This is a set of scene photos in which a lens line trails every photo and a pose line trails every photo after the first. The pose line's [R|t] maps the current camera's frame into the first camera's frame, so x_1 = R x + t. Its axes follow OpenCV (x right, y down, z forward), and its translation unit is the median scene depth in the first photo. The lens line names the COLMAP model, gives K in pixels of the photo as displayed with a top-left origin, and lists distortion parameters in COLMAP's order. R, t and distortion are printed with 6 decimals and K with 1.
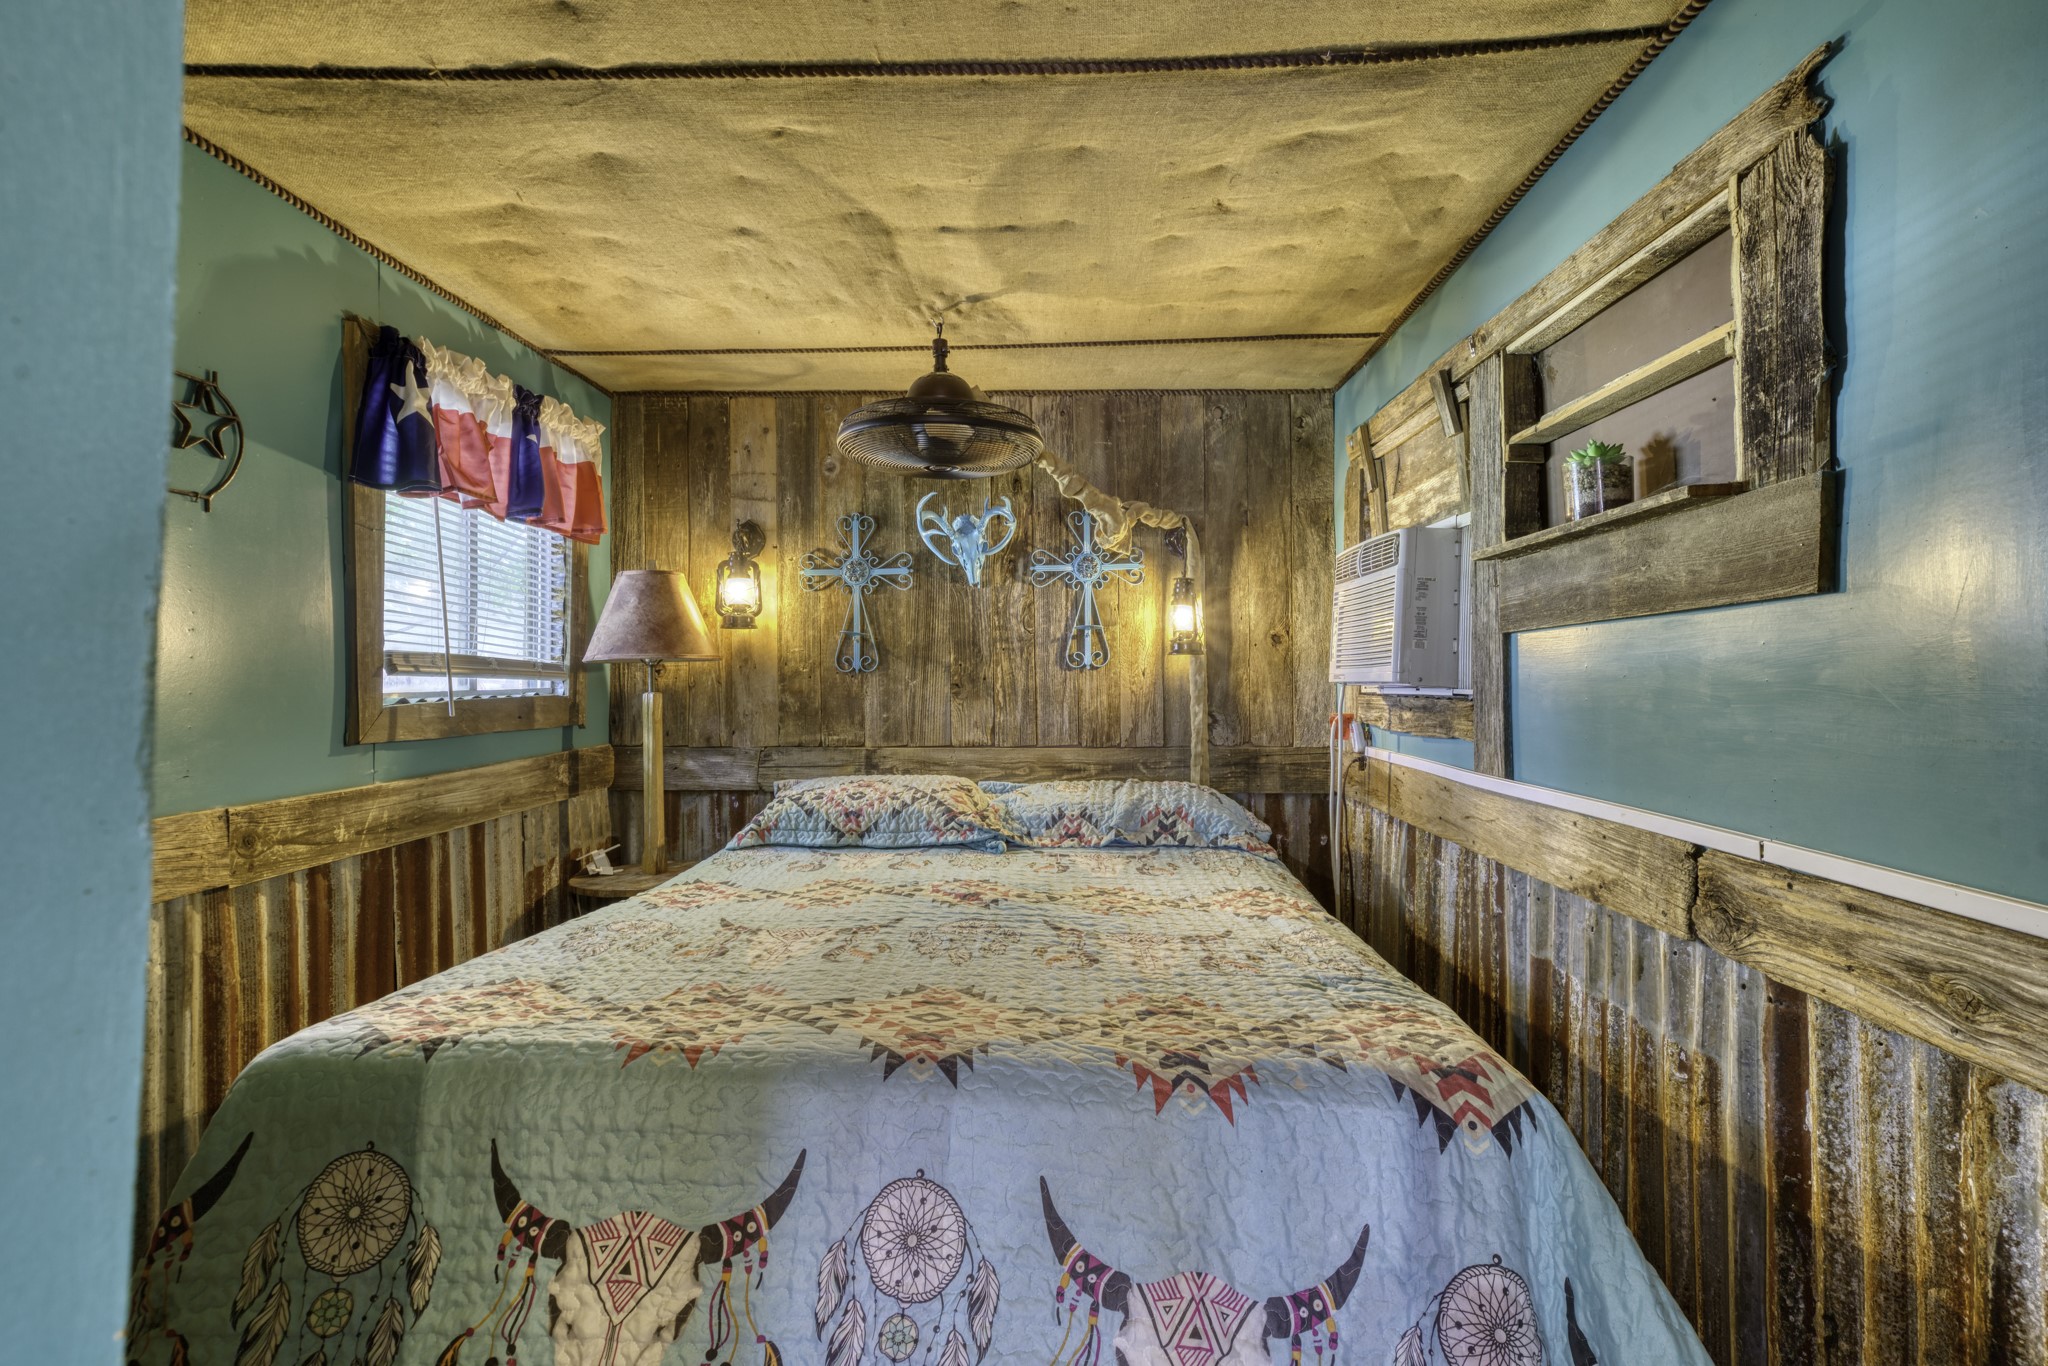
lens RADIAL K [[997.7, 0, 1025.4], [0, 997.7, 679.1], [0, 0, 1]] dist [0.001673, 0.000048]
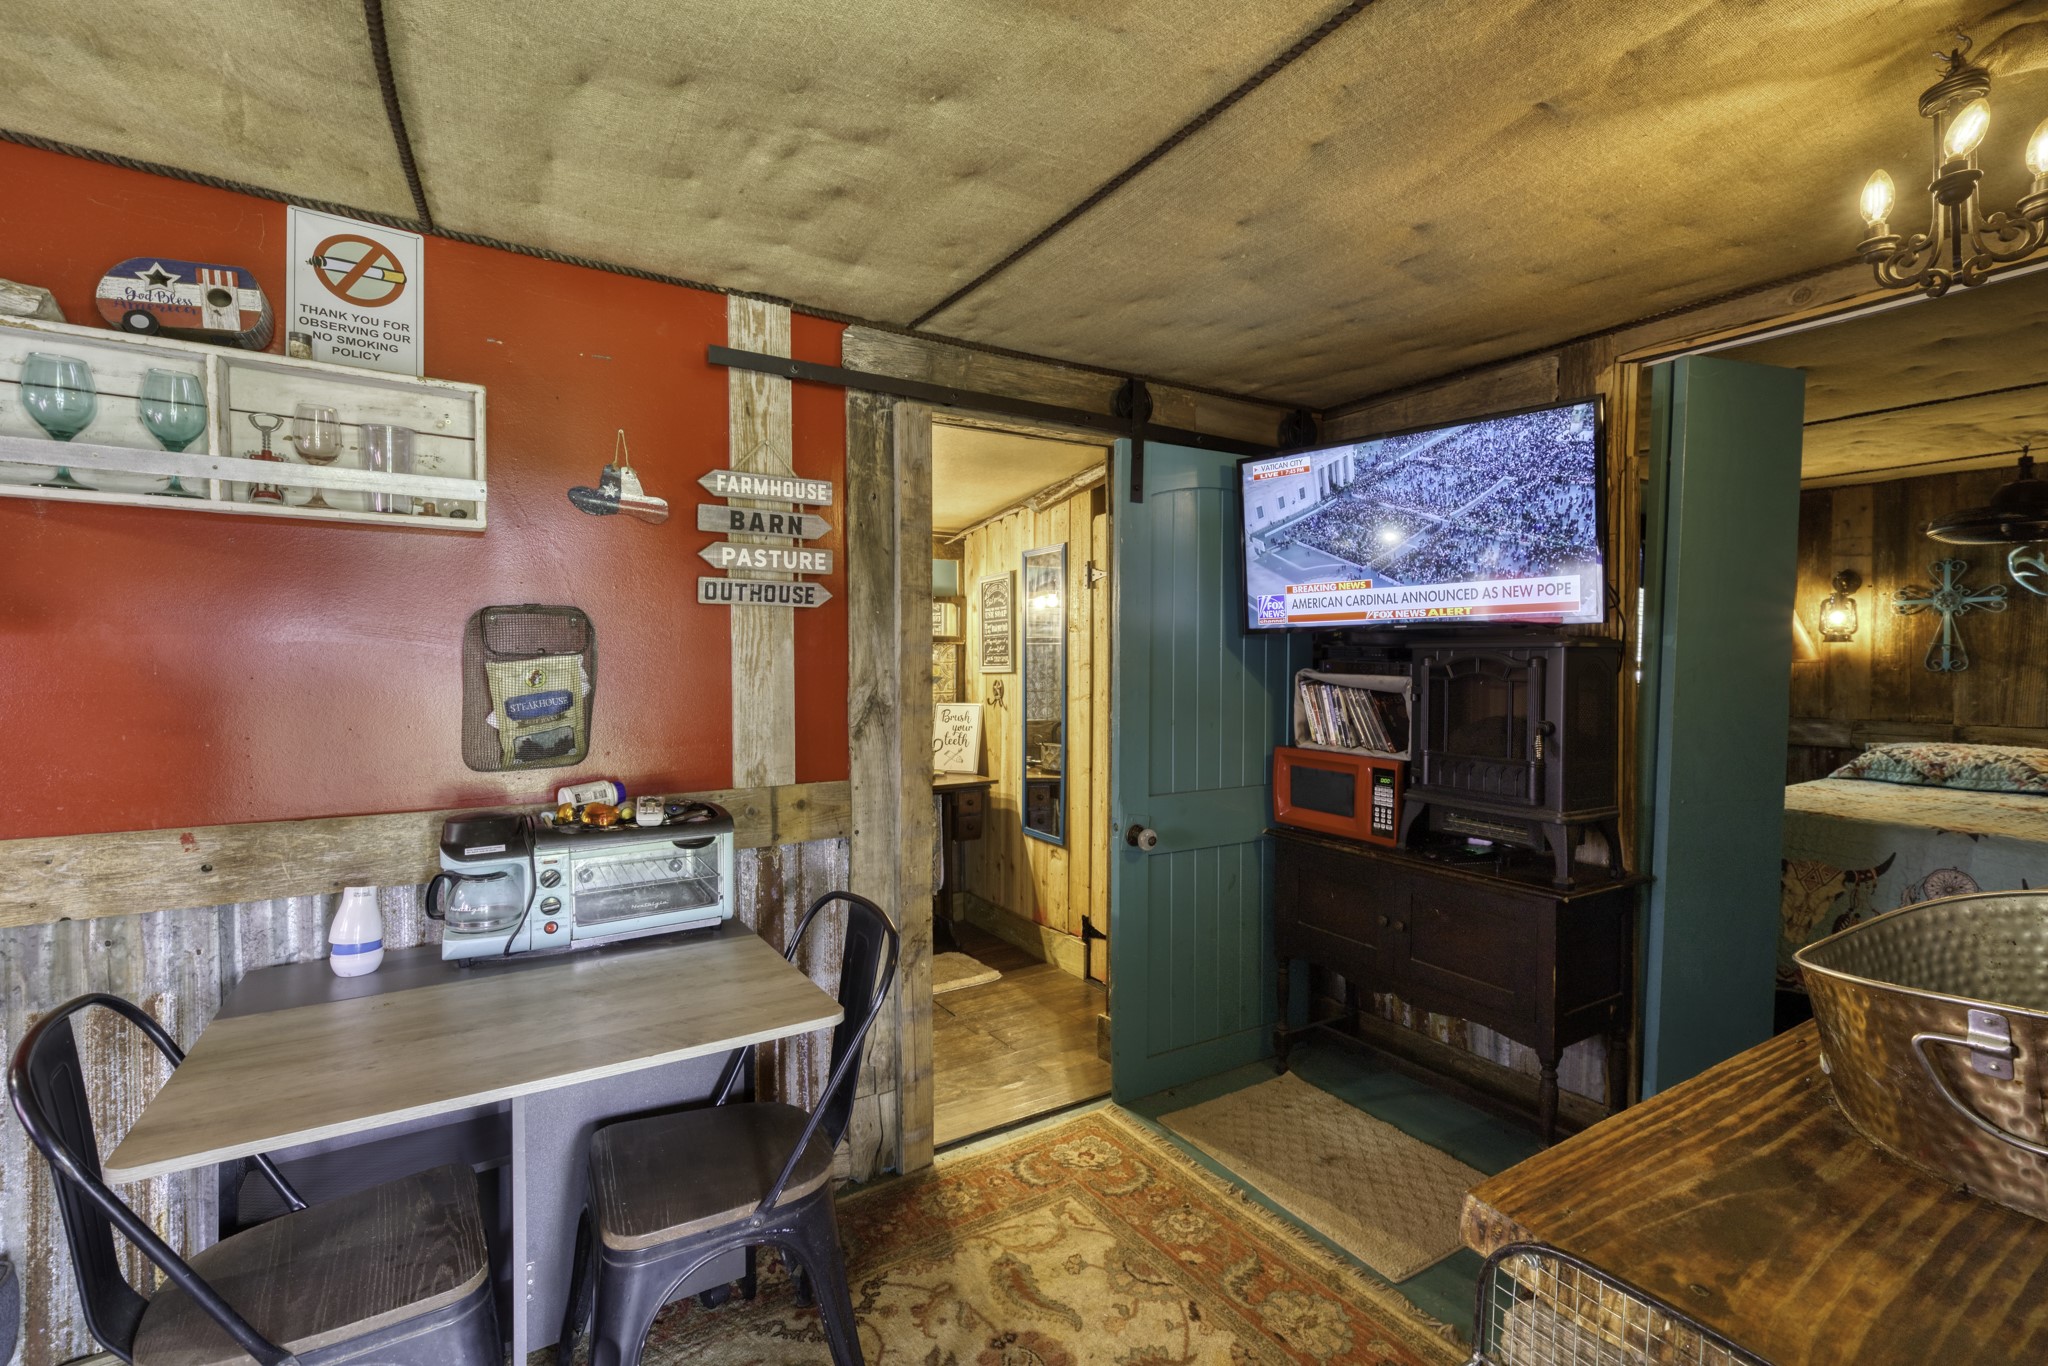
lens RADIAL K [[891.4, 0, 1017.2], [0, 891.4, 674.4], [0, 0, 1]] dist [0.004637, 0.001340]
pose [[0.549828, 0.019887, -0.835041, 0.175019], [-0.005063, 0.999778, 0.020477, -0.022540], [0.835262, -0.007031, 0.549807, -0.828298]]
